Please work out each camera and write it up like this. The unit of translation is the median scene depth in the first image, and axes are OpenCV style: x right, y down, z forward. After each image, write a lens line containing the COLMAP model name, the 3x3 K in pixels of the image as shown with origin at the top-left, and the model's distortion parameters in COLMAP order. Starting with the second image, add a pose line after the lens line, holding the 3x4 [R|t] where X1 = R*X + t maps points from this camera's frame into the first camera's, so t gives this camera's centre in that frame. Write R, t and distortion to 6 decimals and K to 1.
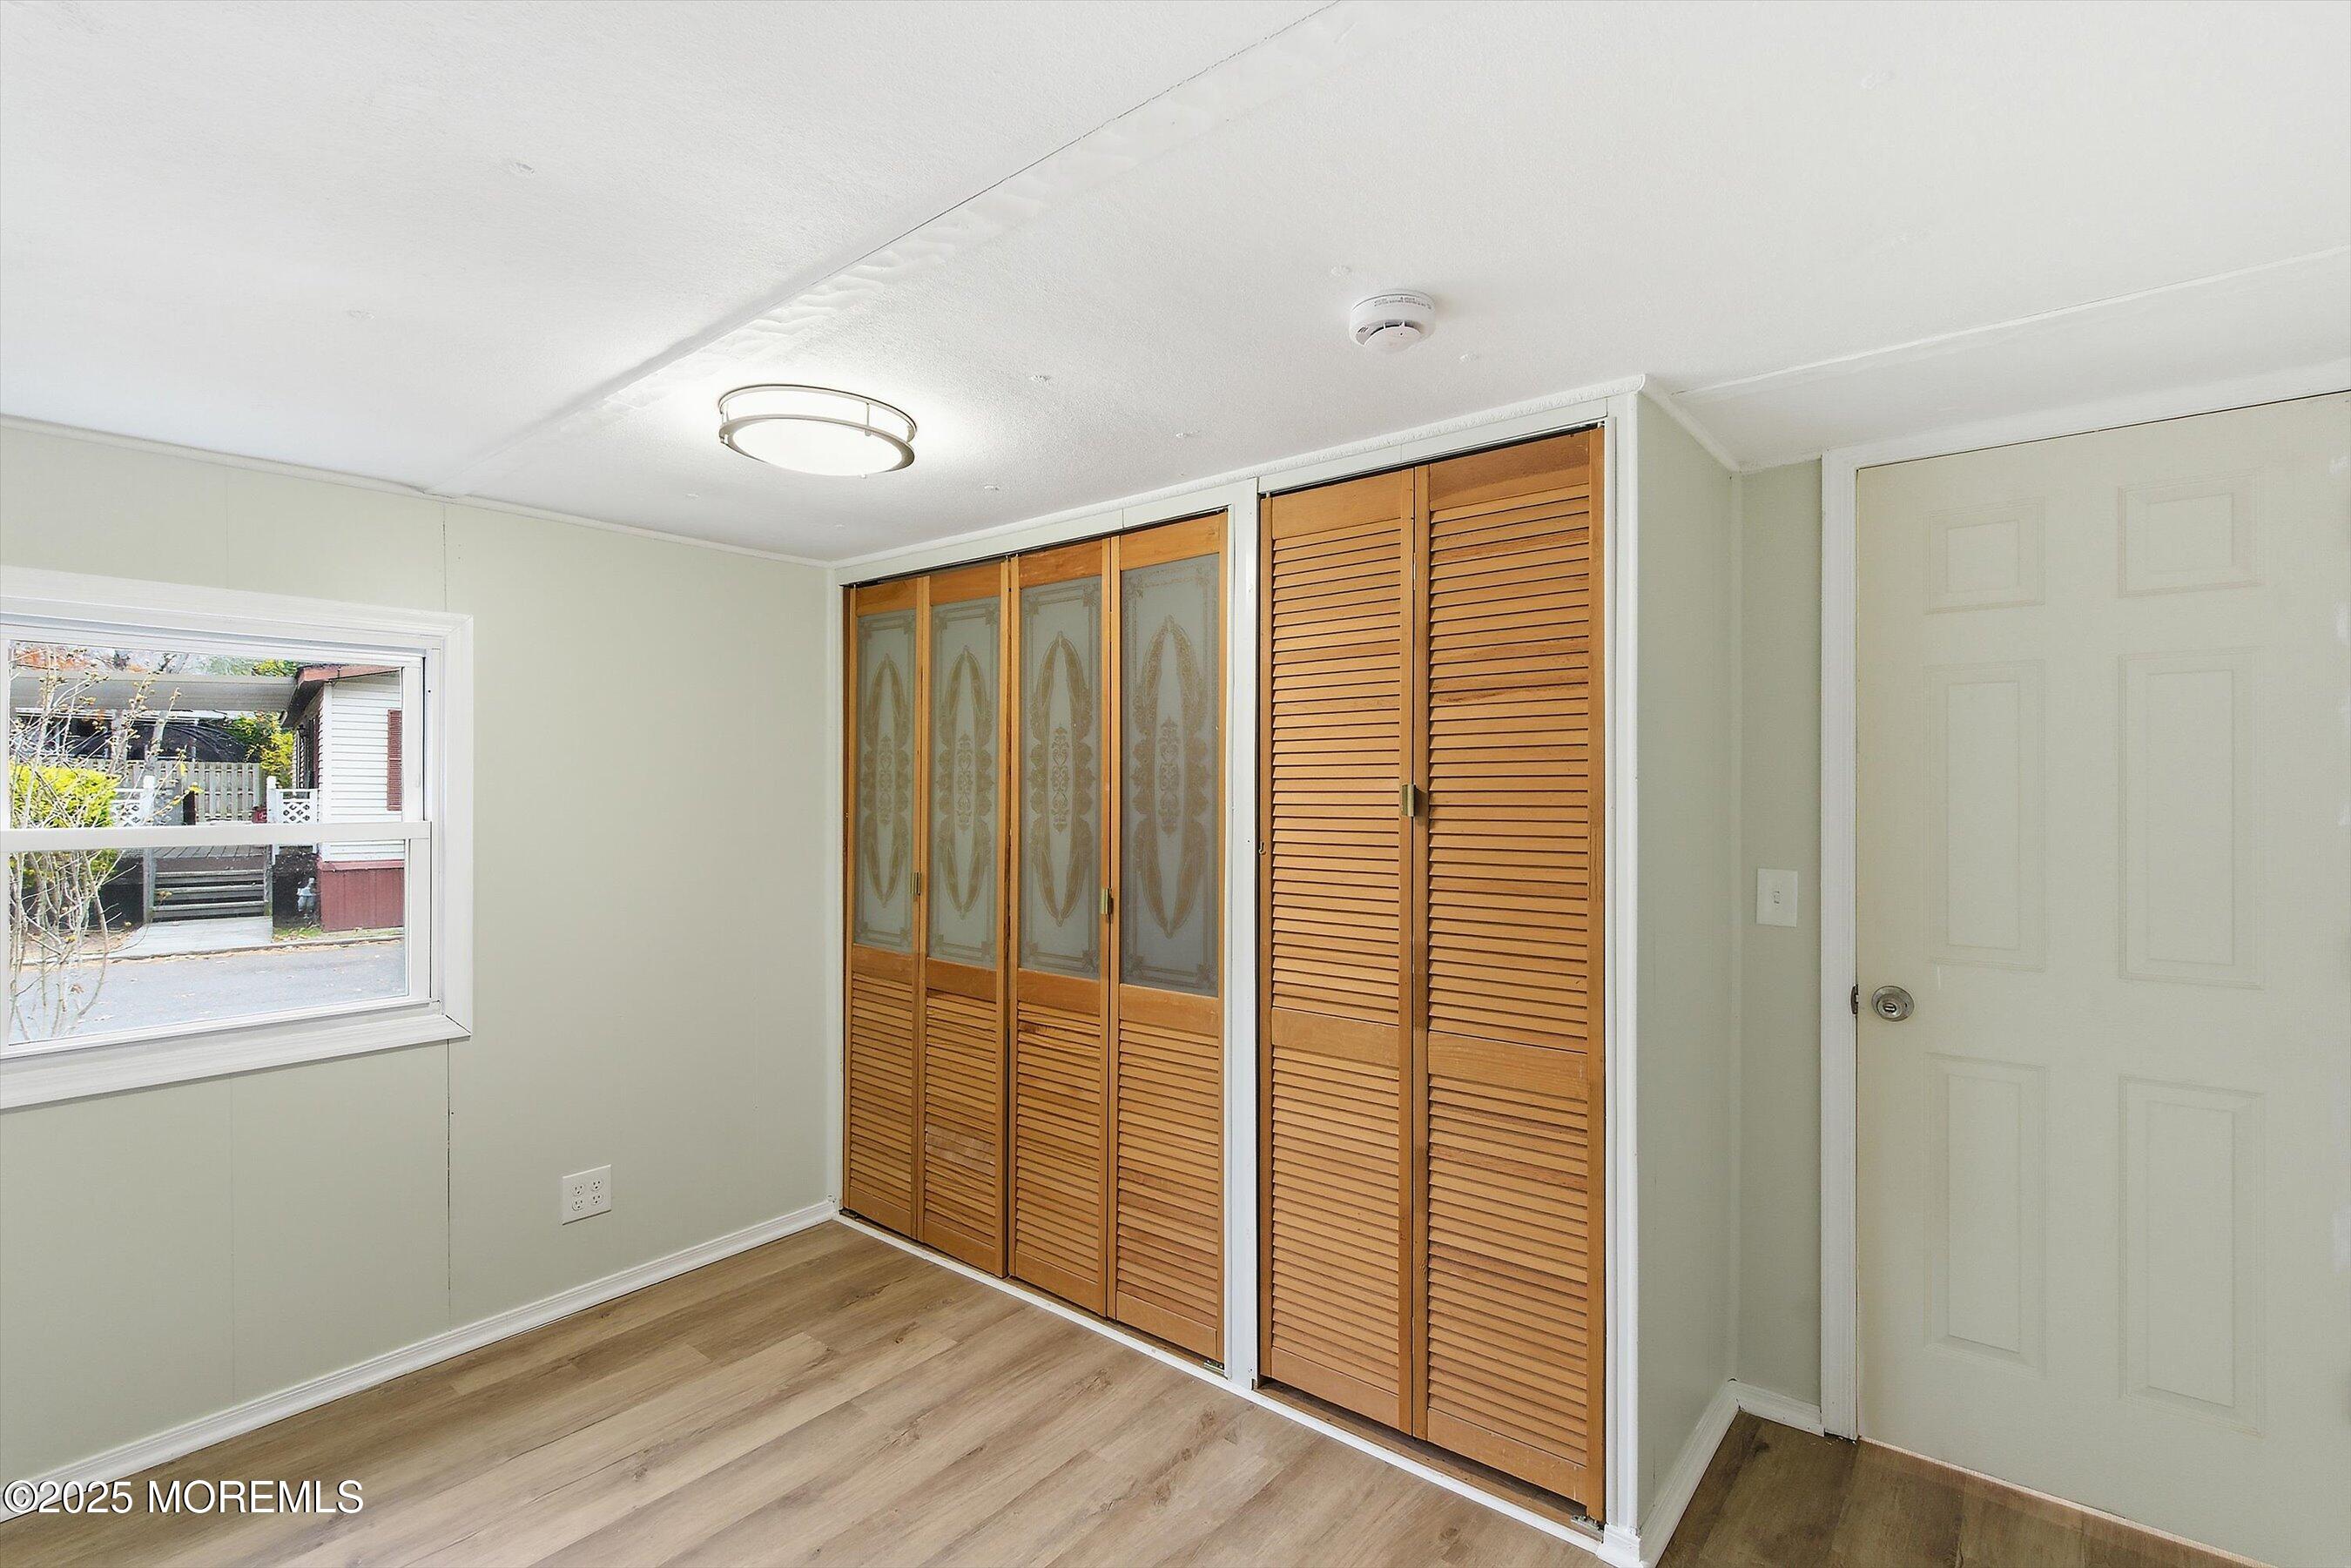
lens RADIAL K [[1056.3, 0, 1175.5], [0, 1056.3, 784.0], [0, 0, 1]] dist [0.000863, 0.000041]
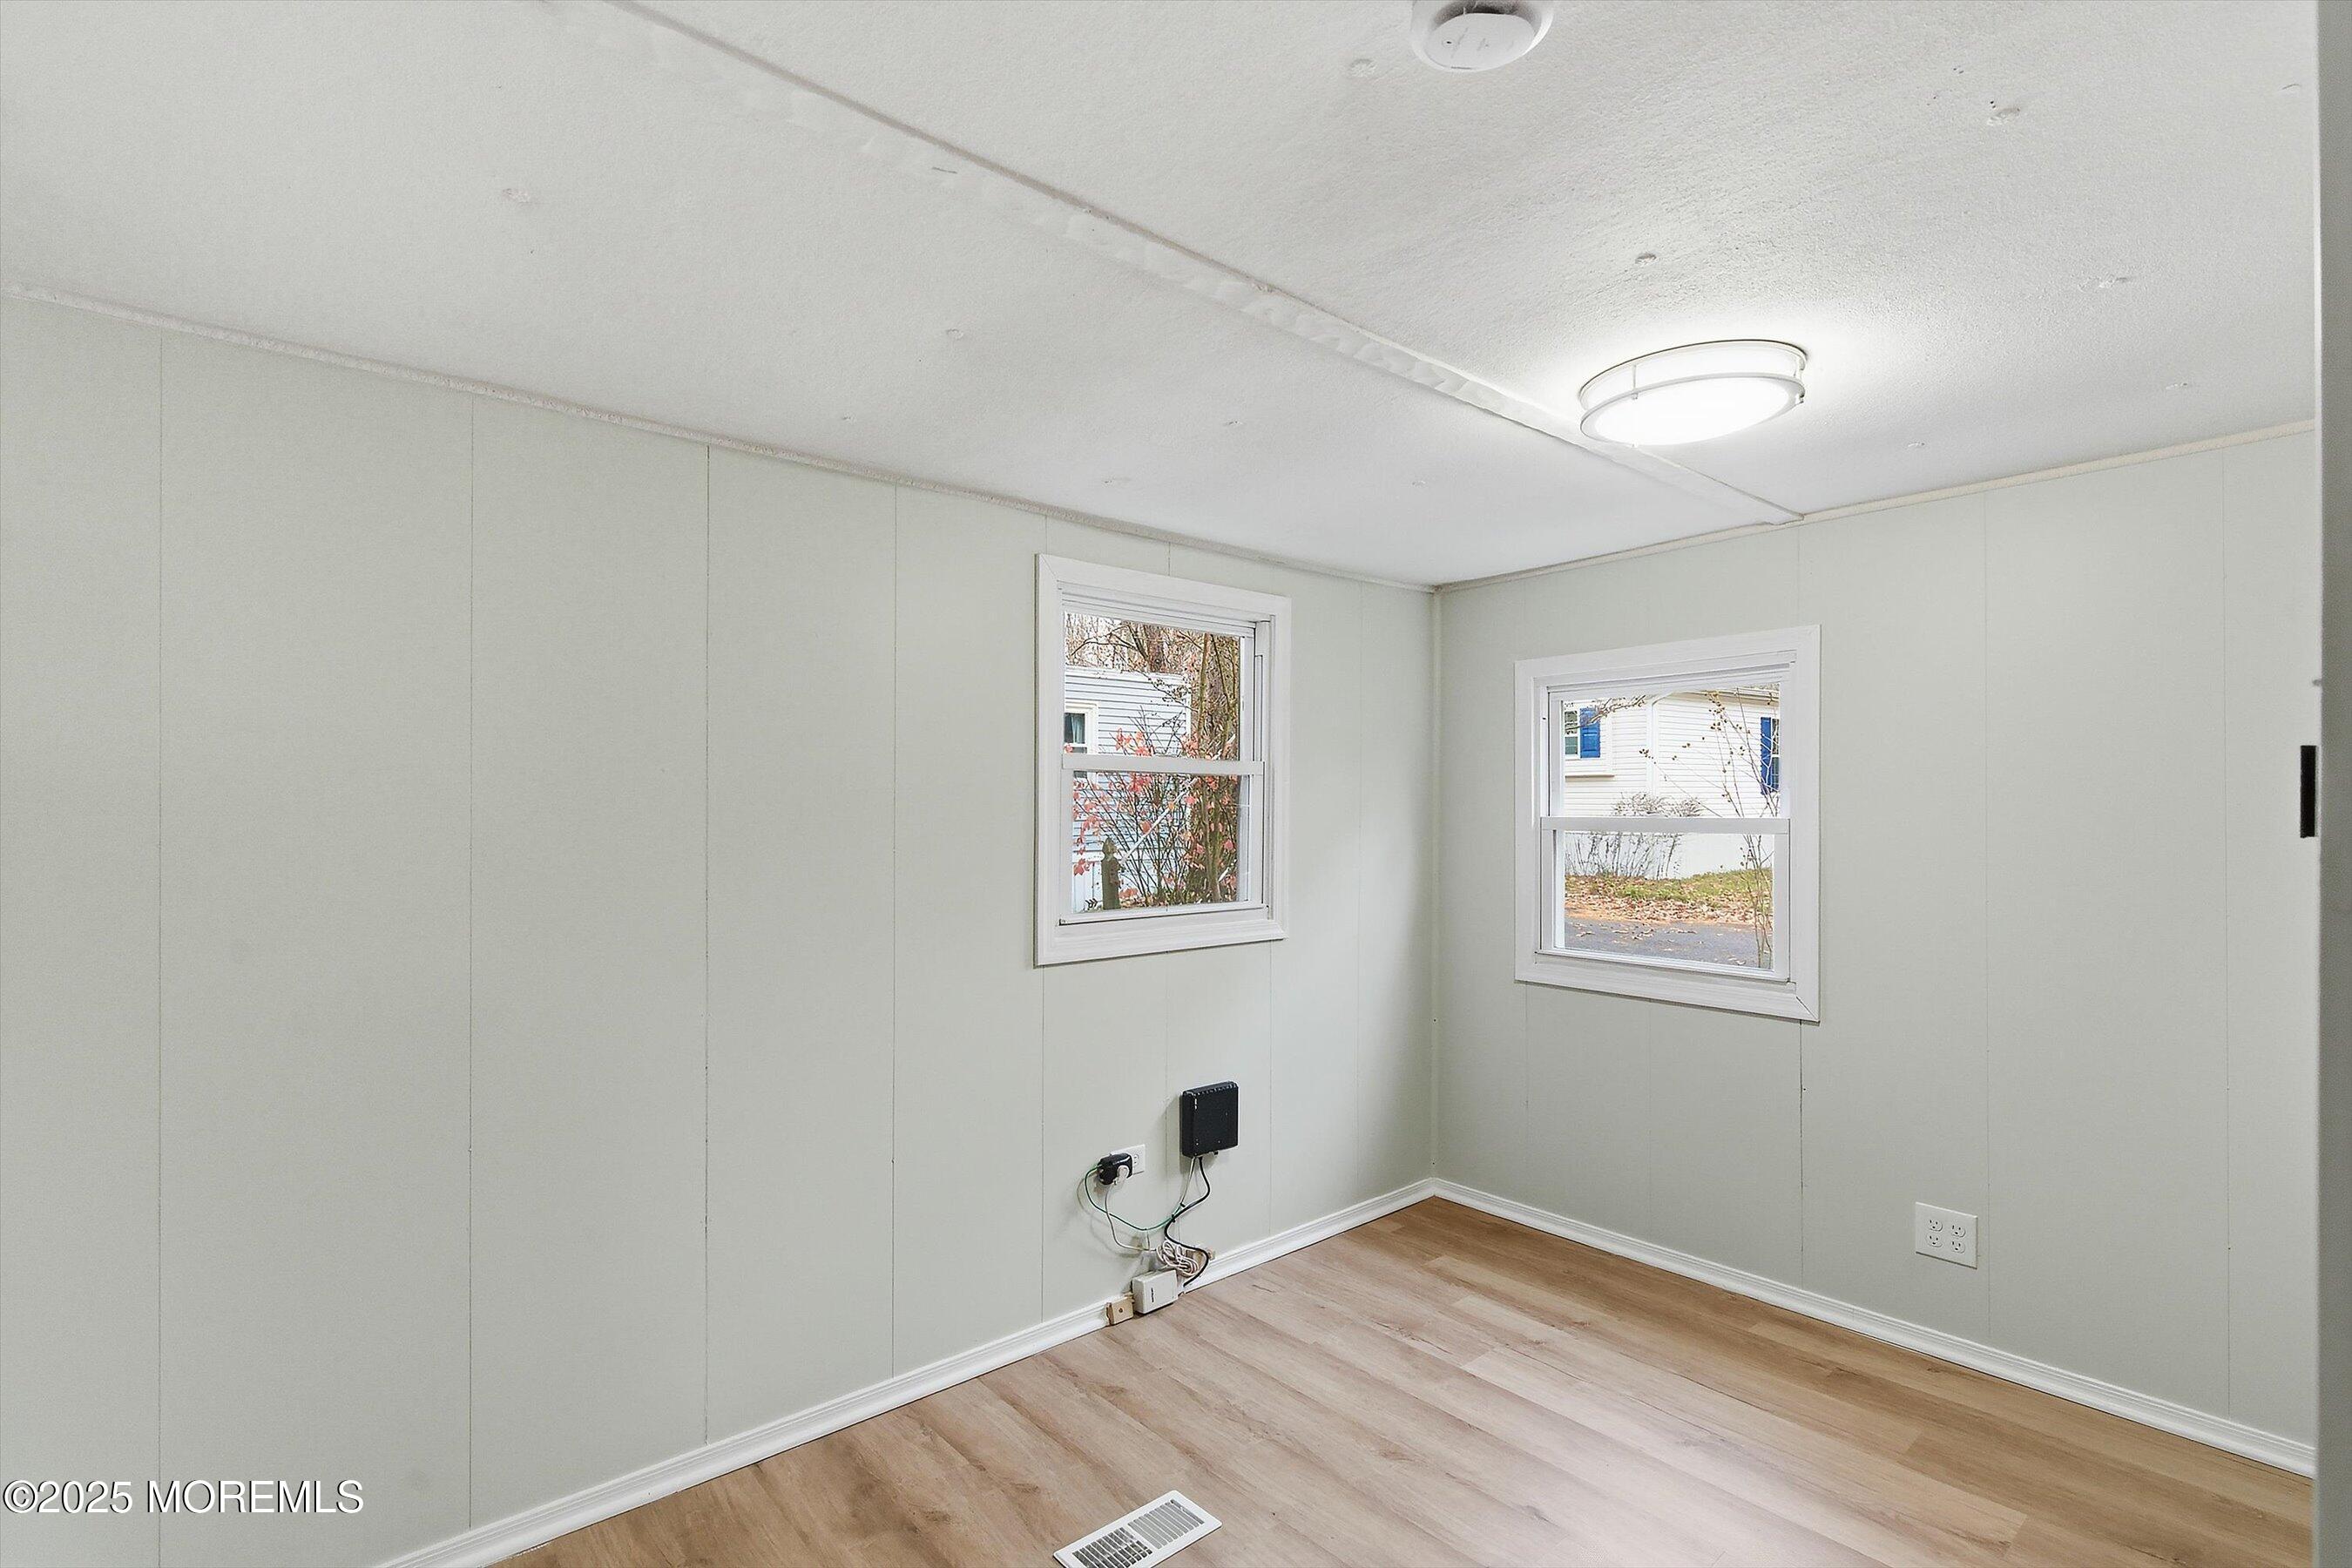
lens RADIAL K [[1083.0, 0, 1178.1], [0, 1083.0, 801.1], [0, 0, 1]] dist [0.000226, -0.000386]
pose [[-0.178316, -0.000466, -0.983973, 0.522456], [0.008094, 0.999965, -0.001941, 0.013804], [0.983940, -0.008310, -0.178306, 0.574403]]
